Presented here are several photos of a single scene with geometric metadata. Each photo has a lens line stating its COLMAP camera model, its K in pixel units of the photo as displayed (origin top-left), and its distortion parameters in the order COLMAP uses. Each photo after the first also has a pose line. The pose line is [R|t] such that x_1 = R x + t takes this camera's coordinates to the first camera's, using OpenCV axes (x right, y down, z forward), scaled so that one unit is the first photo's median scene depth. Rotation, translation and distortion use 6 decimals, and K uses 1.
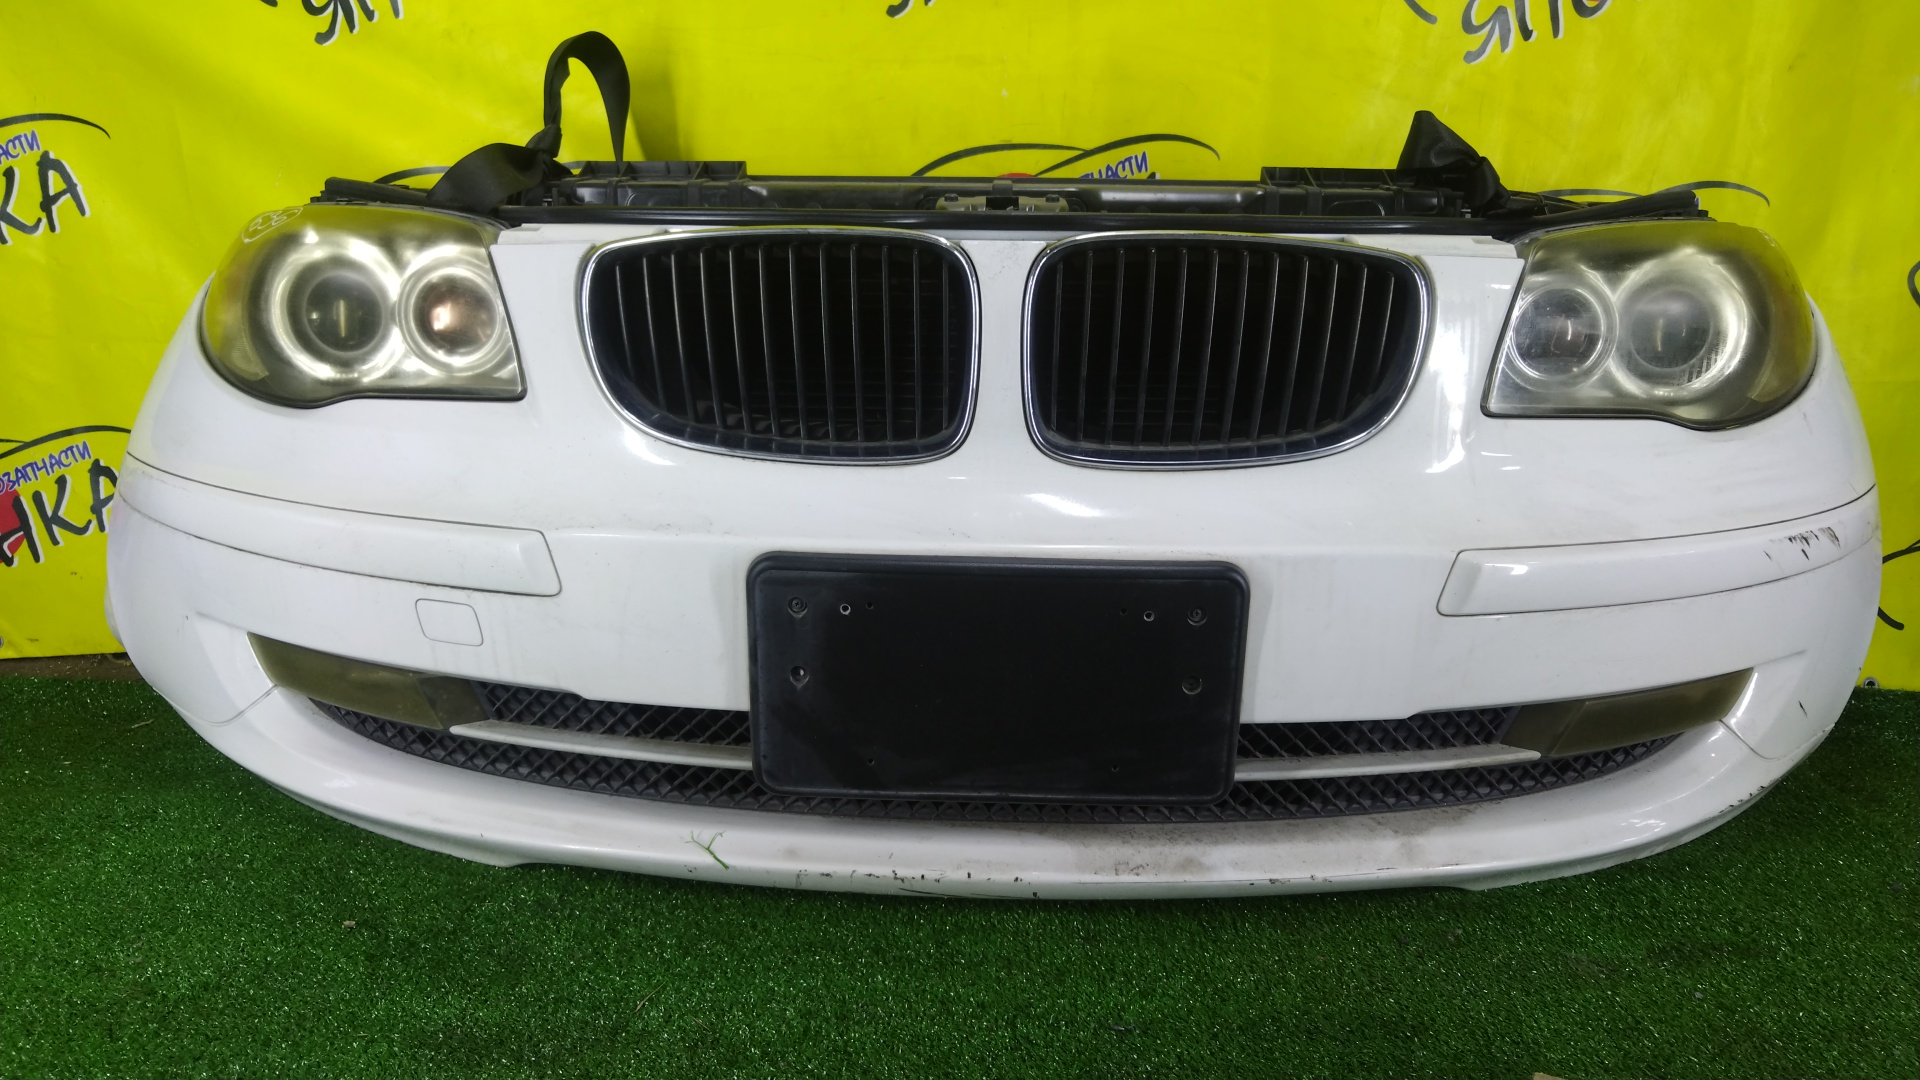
lens RADIAL K [[1312.0, 0, 960.0], [0, 1312.0, 540.0], [0, 0, 1]] dist [-0.011900, 0.023350]
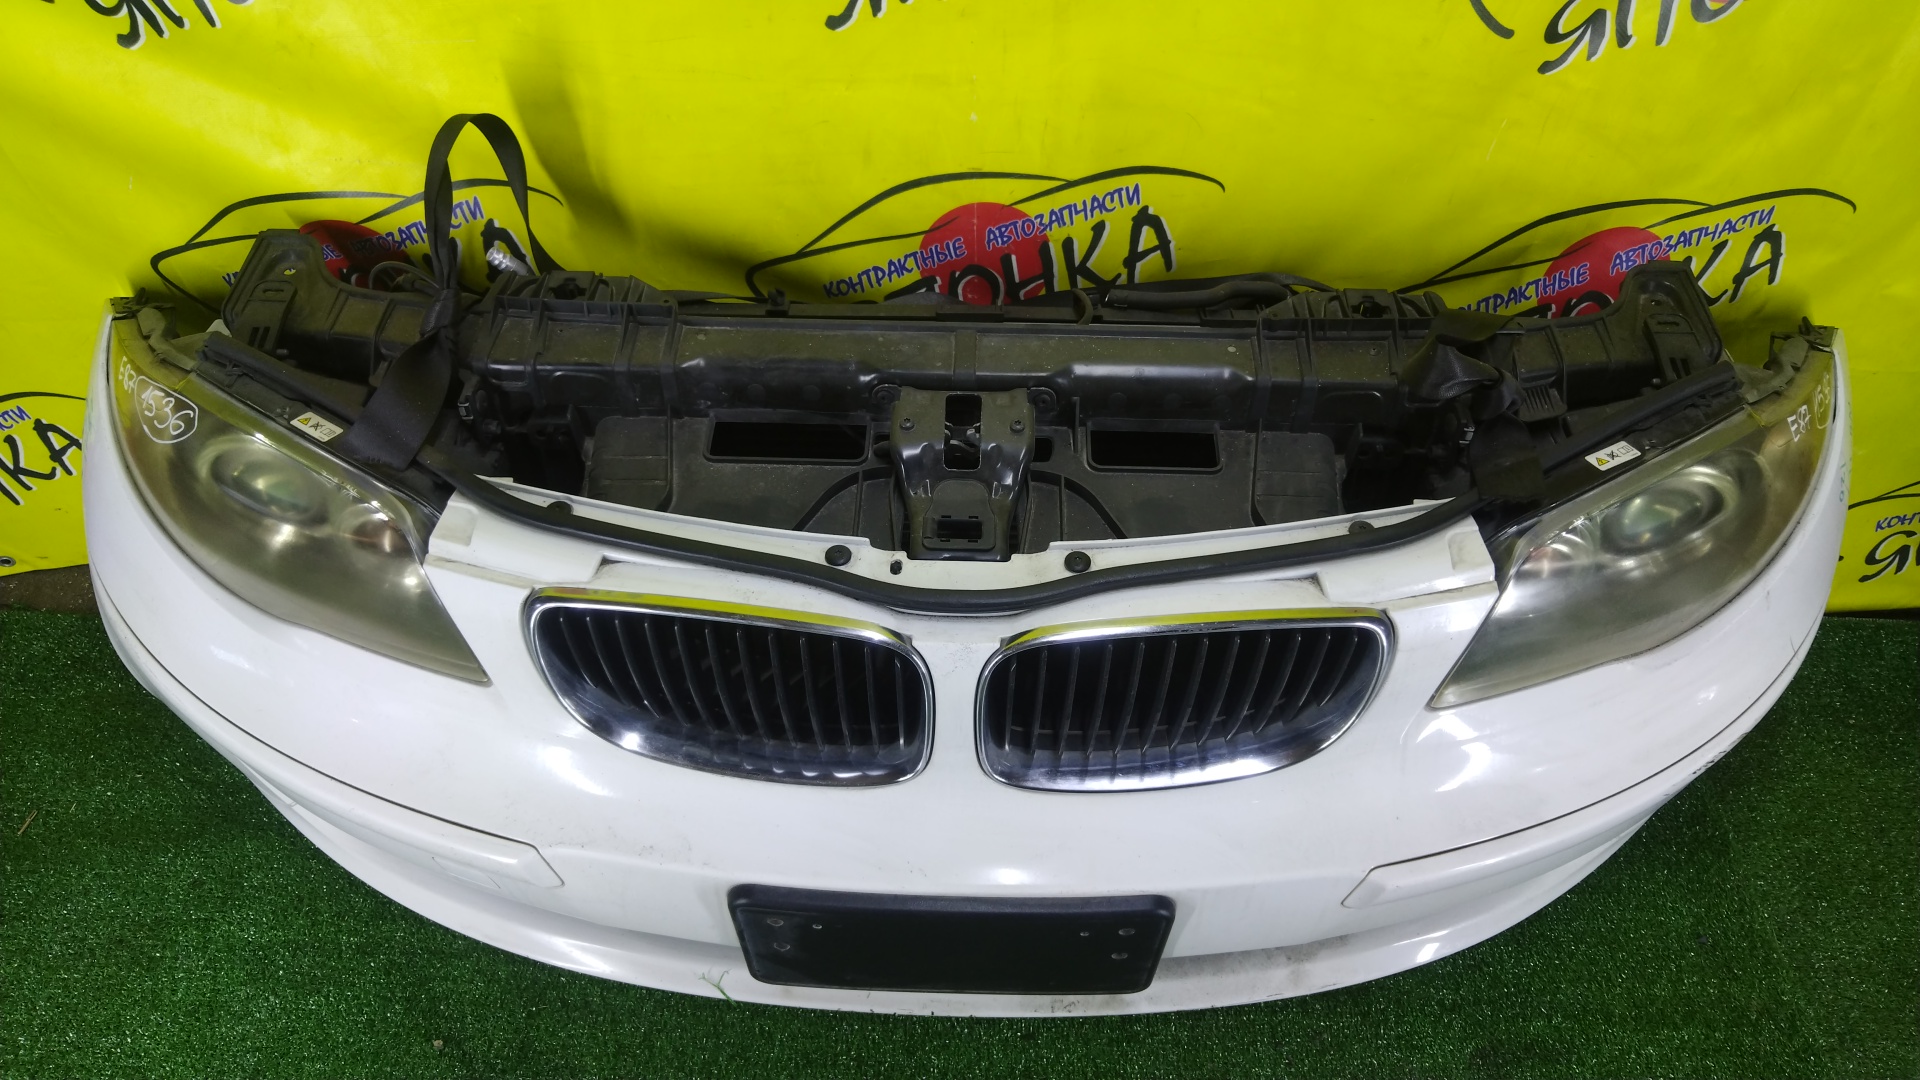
lens RADIAL K [[1312.0, 0, 960.0], [0, 1312.0, 540.0], [0, 0, 1]] dist [-0.011900, 0.023350]
pose [[0.999994, -0.002476, -0.002261, 0.031891], [0.003313, 0.833697, 0.552212, -0.689835], [0.000518, -0.552217, 0.833700, 0.191777]]
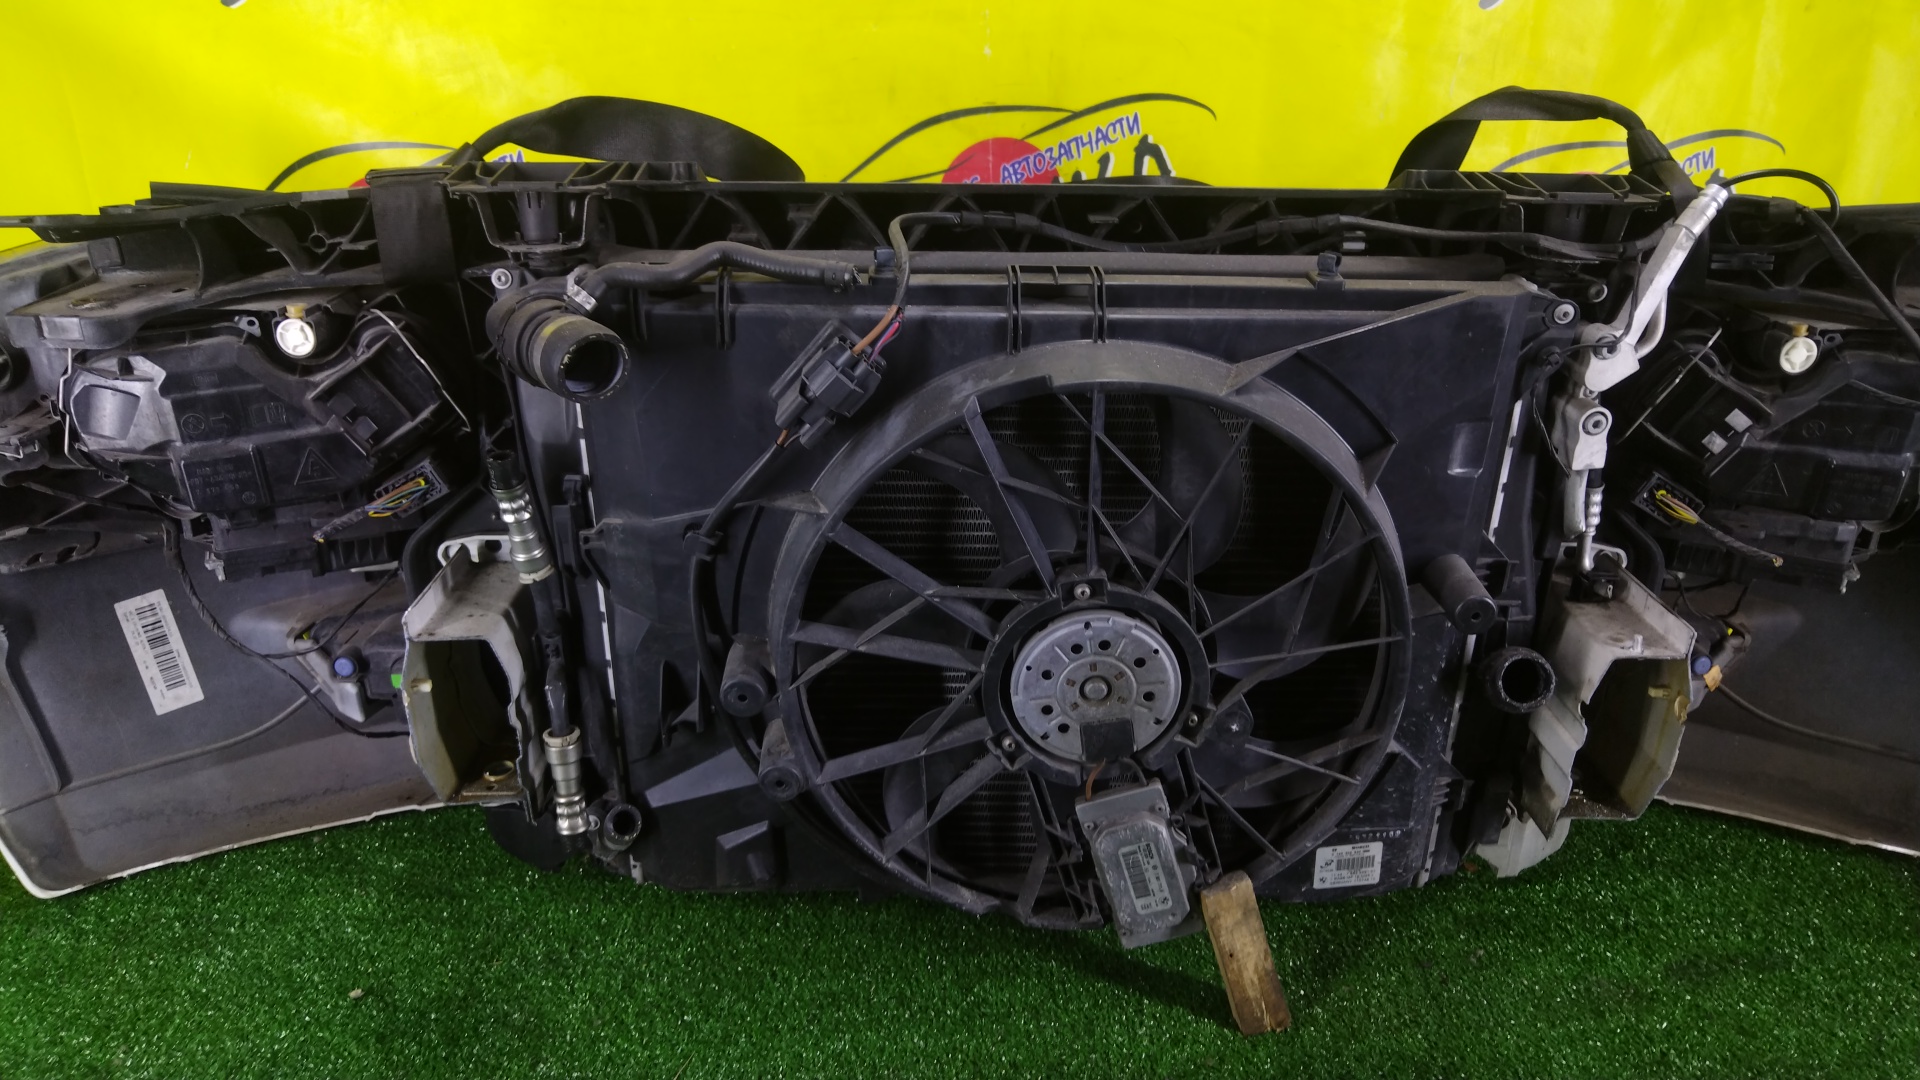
lens RADIAL K [[1312.0, 0, 960.0], [0, 1312.0, 540.0], [0, 0, 1]] dist [-0.011900, 0.023350]
pose [[0.998840, -0.030285, 0.037443, -0.039216], [0.026006, 0.993603, 0.109891, -0.118516], [-0.040531, -0.108789, 0.993238, 0.049146]]
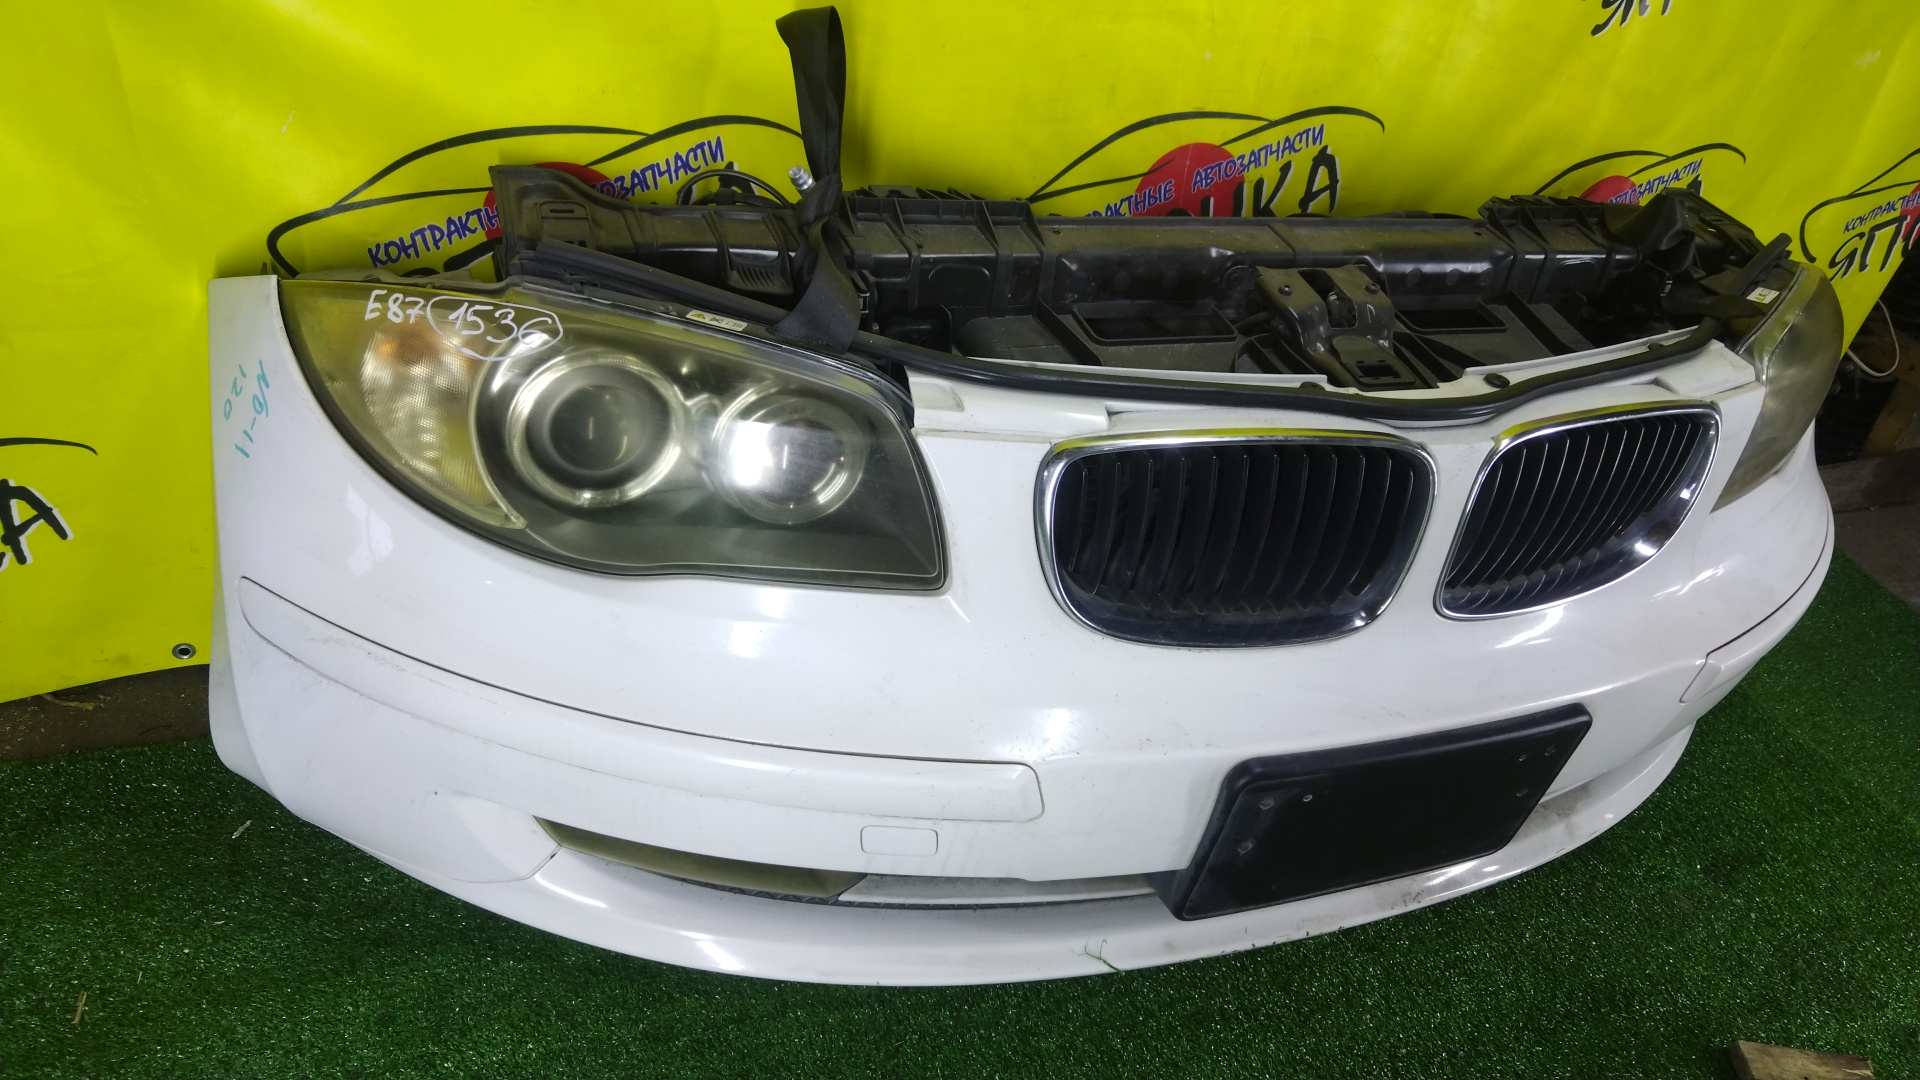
lens RADIAL K [[1312.0, 0, 960.0], [0, 1312.0, 540.0], [0, 0, 1]] dist [-0.011900, 0.023350]
pose [[0.920053, -0.108245, 0.376543, -0.595612], [-0.044654, 0.925843, 0.375261, -0.434824], [-0.389240, -0.362074, 0.846991, 0.219147]]
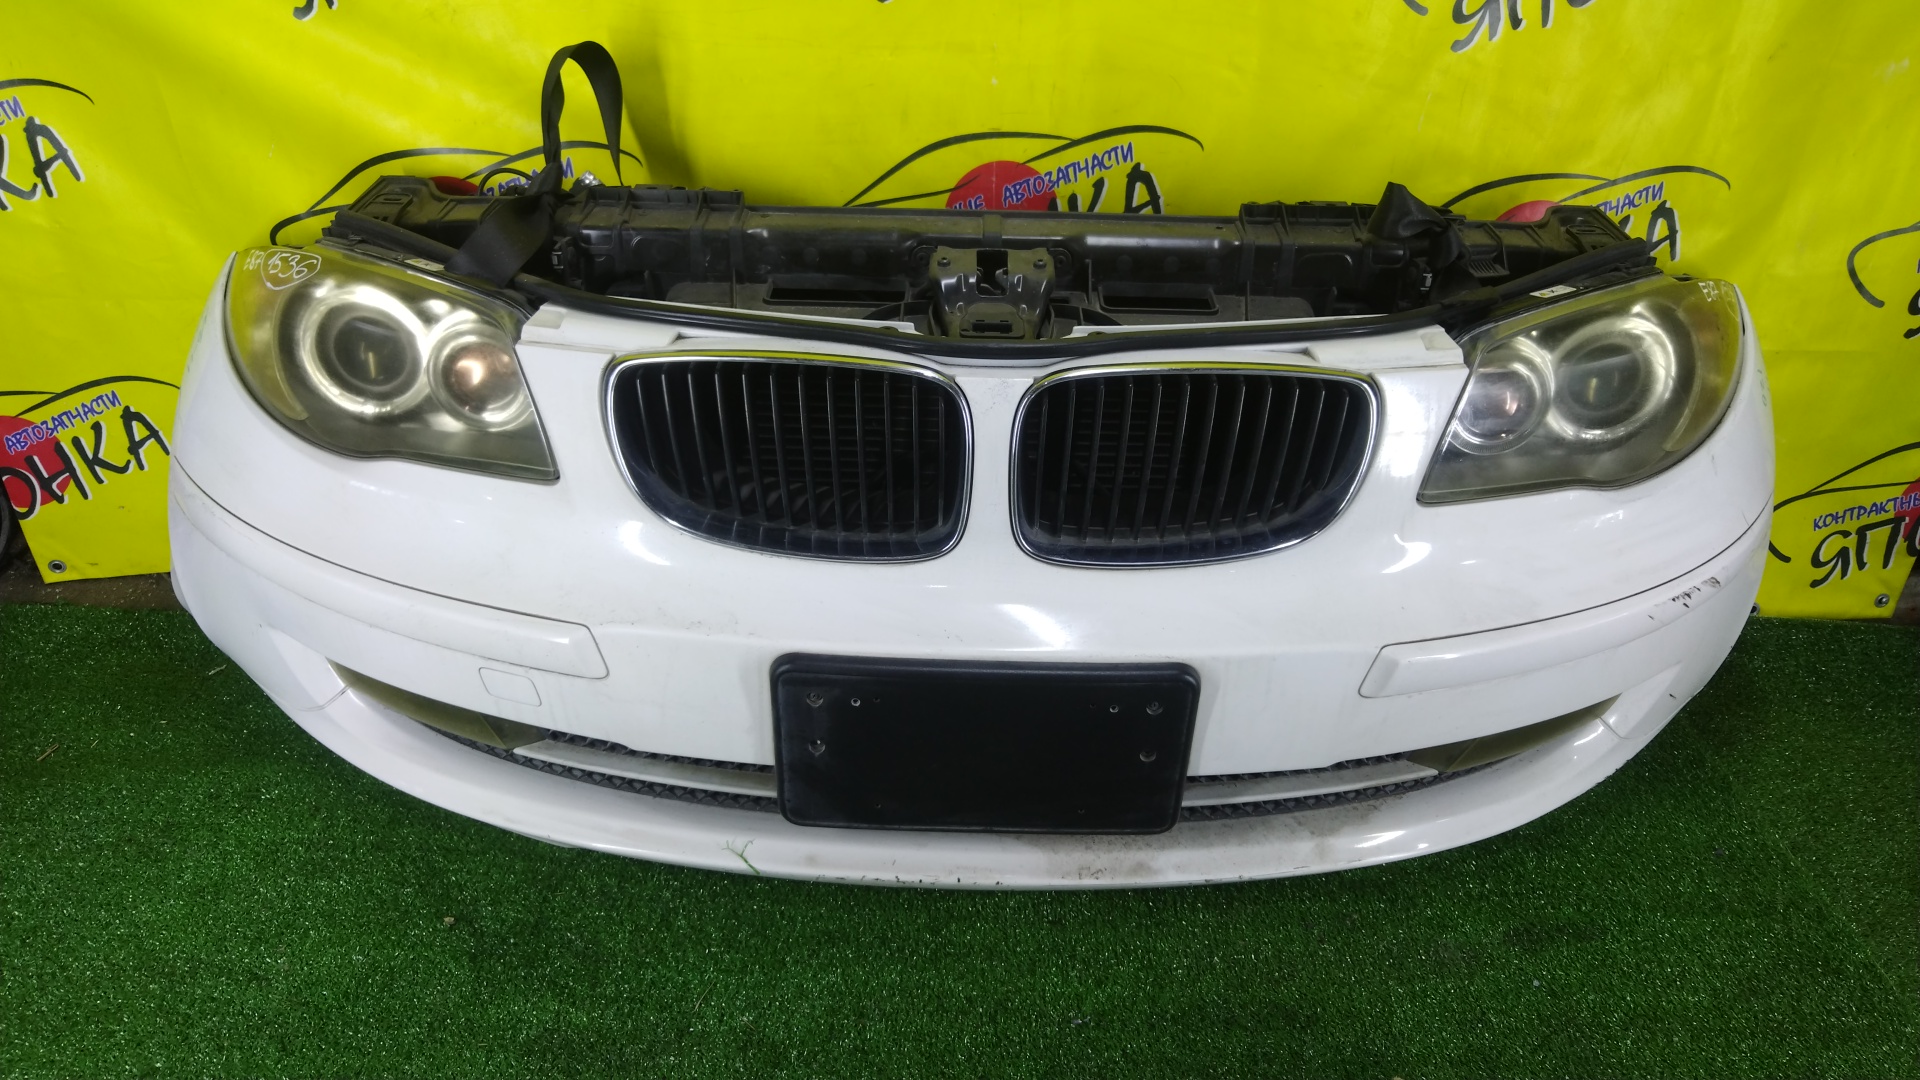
lens RADIAL K [[1312.0, 0, 960.0], [0, 1312.0, 540.0], [0, 0, 1]] dist [-0.011900, 0.023350]
pose [[0.999778, 0.001034, 0.021033, -0.015481], [-0.006648, 0.963220, 0.268631, -0.325437], [-0.019981, -0.268711, 0.963014, -0.074305]]
